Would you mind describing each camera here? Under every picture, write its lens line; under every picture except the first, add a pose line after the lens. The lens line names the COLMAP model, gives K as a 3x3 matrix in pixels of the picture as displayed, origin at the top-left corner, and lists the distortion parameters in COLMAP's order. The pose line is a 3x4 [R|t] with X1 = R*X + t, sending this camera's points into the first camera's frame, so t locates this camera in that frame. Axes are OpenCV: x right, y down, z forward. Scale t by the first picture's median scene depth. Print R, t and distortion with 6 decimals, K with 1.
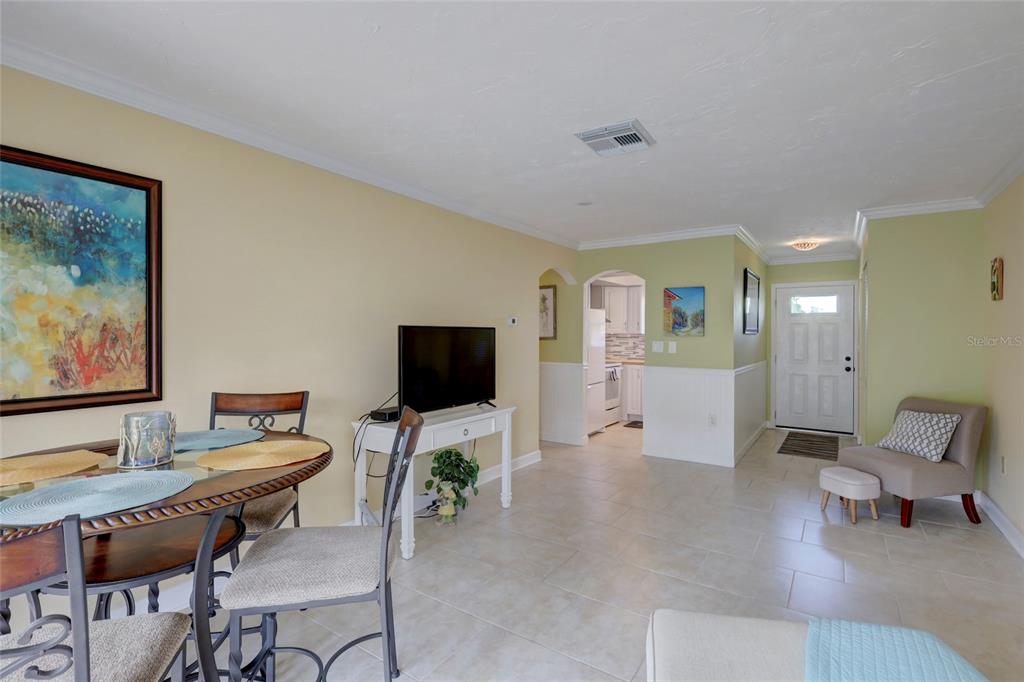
lens RADIAL K [[480.0, 0, 512.4], [0, 480.0, 339.9], [0, 0, 1]] dist [0.002053, 0.000199]
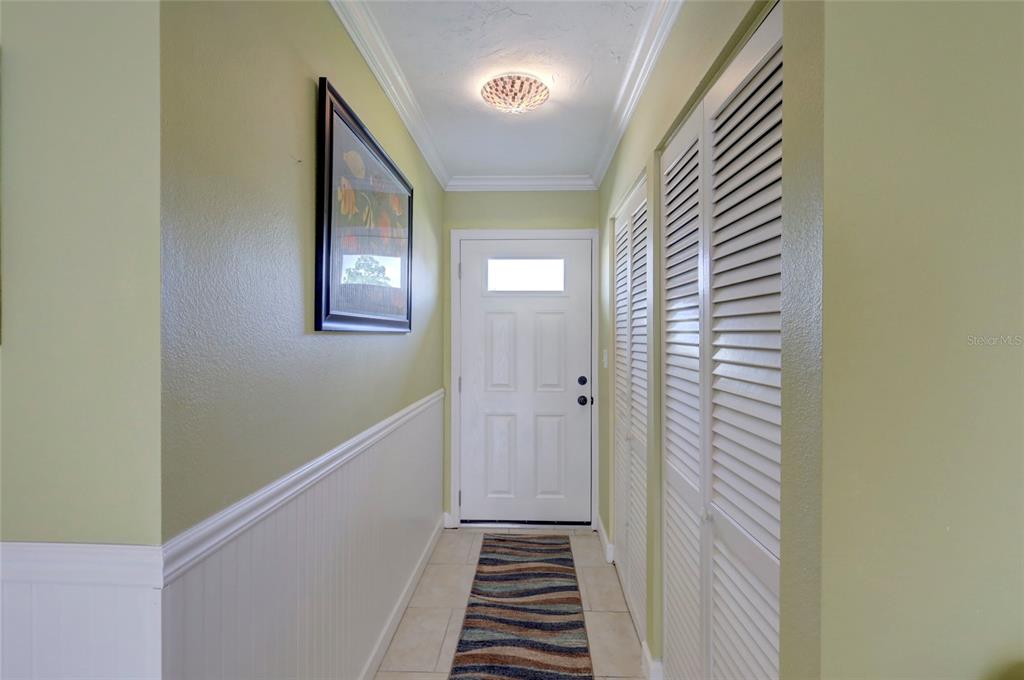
lens RADIAL K [[480.0, 0, 512.4], [0, 480.0, 338.9], [0, 0, 1]] dist [0.002053, 0.000199]
pose [[0.847413, -0.008072, 0.530873, 0.361947], [0.008062, 0.999965, 0.002336, -0.006757], [-0.530873, 0.002301, 0.847448, 0.602369]]
